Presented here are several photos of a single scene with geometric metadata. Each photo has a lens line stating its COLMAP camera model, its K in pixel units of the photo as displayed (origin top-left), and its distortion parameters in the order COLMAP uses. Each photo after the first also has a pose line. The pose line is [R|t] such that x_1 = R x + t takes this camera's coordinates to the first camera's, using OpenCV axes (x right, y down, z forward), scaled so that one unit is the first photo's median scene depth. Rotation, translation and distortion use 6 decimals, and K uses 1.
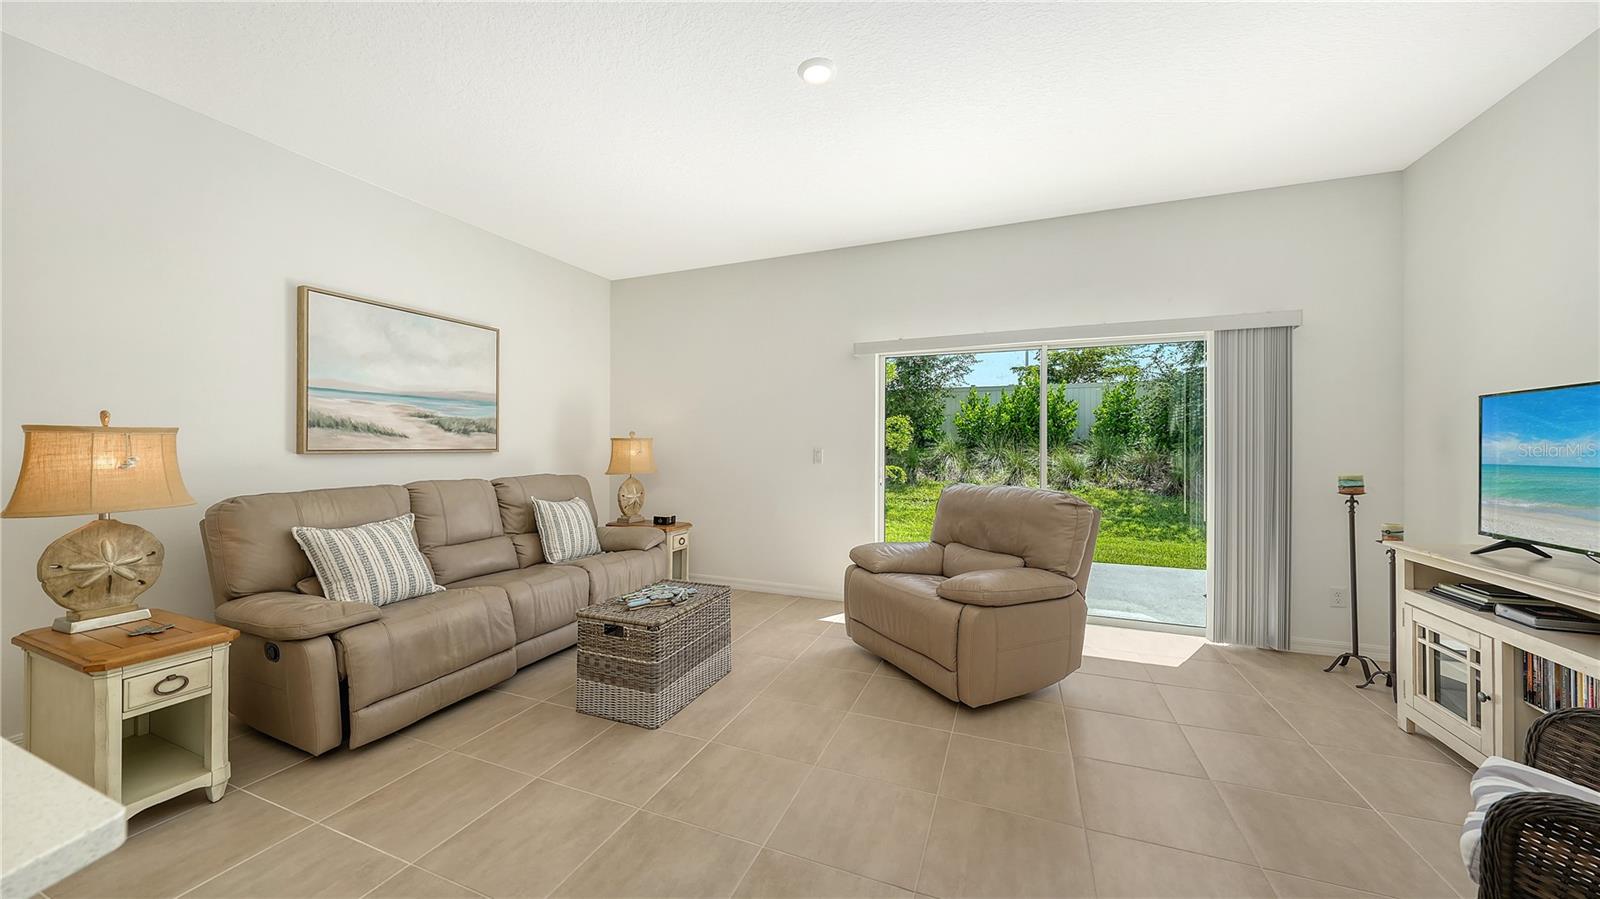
lens RADIAL K [[544.0, 0, 803.7], [0, 544.0, 452.2], [0, 0, 1]] dist [0.000874, 0.000005]
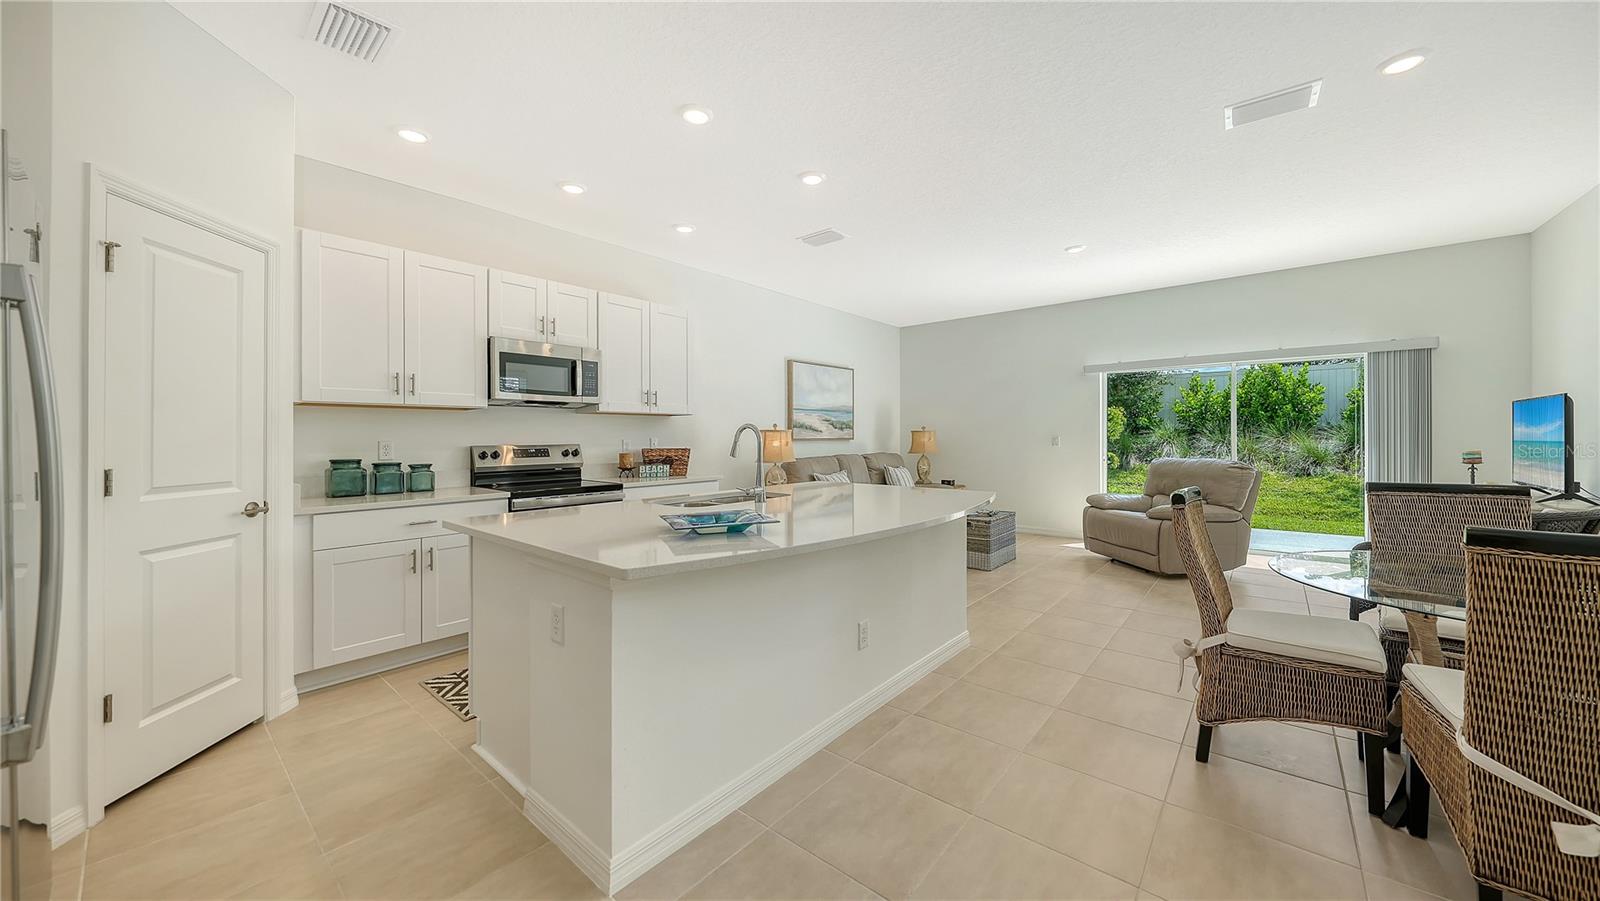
lens RADIAL K [[561.7, 0, 790.4], [0, 561.7, 434.8], [0, 0, 1]] dist [-0.000110, -0.000182]
pose [[0.943180, -0.010079, -0.332130, -0.181263], [0.005974, 0.999893, -0.013380, 0.007563], [0.332229, 0.010635, 0.943139, -0.852401]]
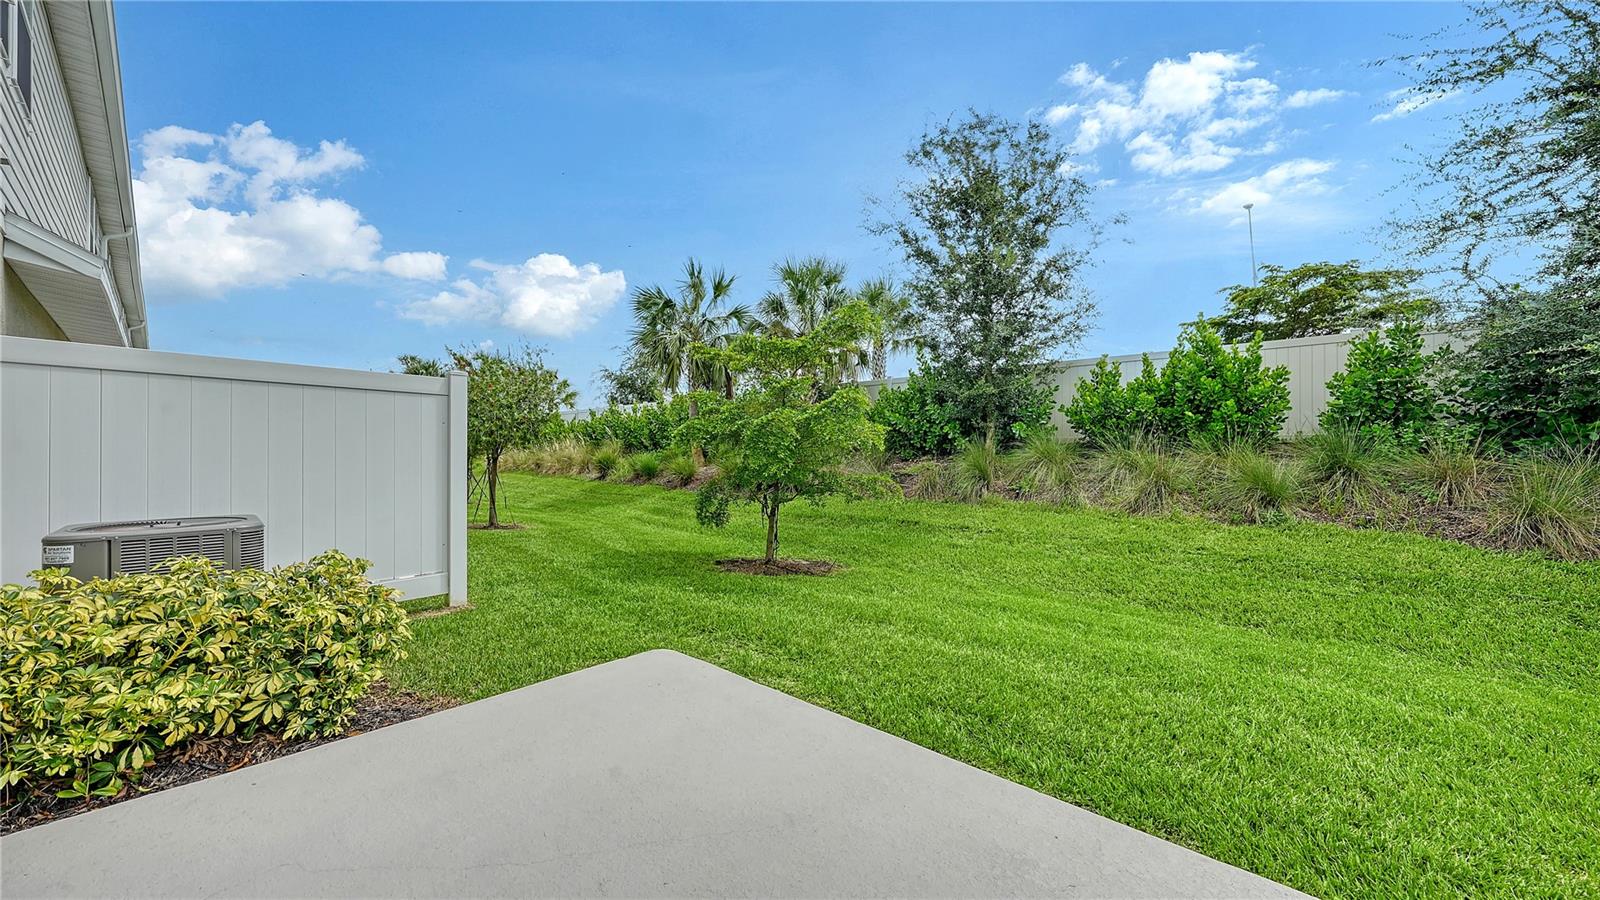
lens RADIAL K [[560.6, 0, 797.6], [0, 560.6, 444.2], [0, 0, 1]] dist [-0.000932, -0.000362]
pose [[0.941666, -0.008424, -0.336444, 0.825396], [-0.001929, 0.999535, -0.030425, 0.023987], [0.336544, 0.029299, 0.941212, 1.081251]]
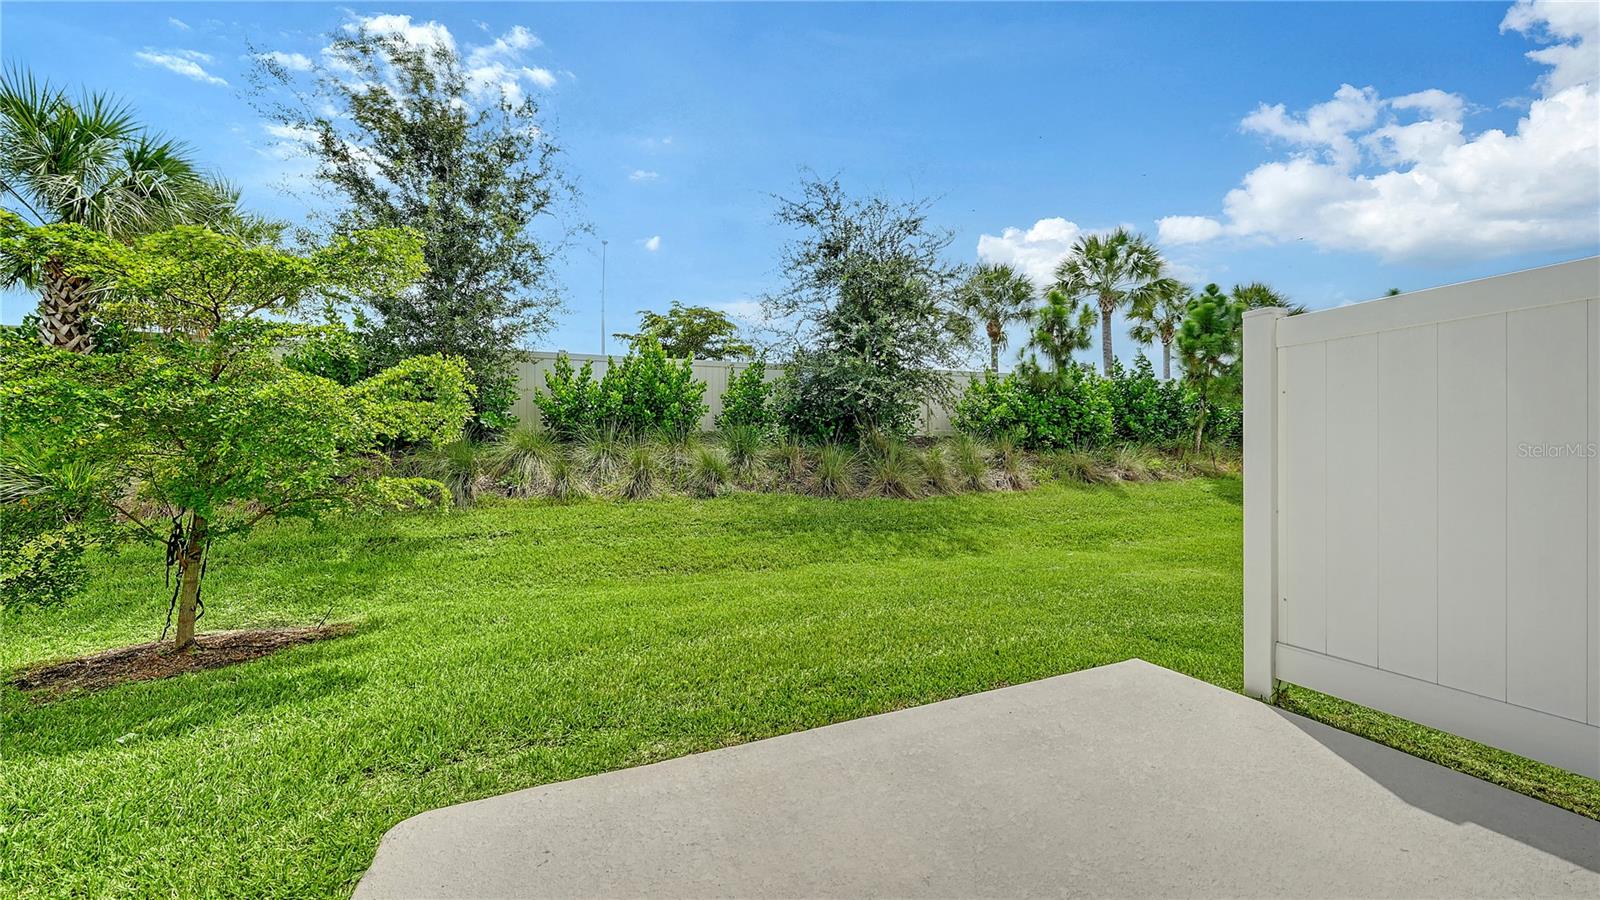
lens RADIAL K [[553.8, 0, 801.4], [0, 553.8, 441.5], [0, 0, 1]] dist [-0.000302, -0.000193]
pose [[0.722467, -0.007434, 0.691365, 0.215869], [0.017322, 0.999823, -0.007349, 0.006237], [-0.691188, 0.017285, 0.722468, 1.282235]]
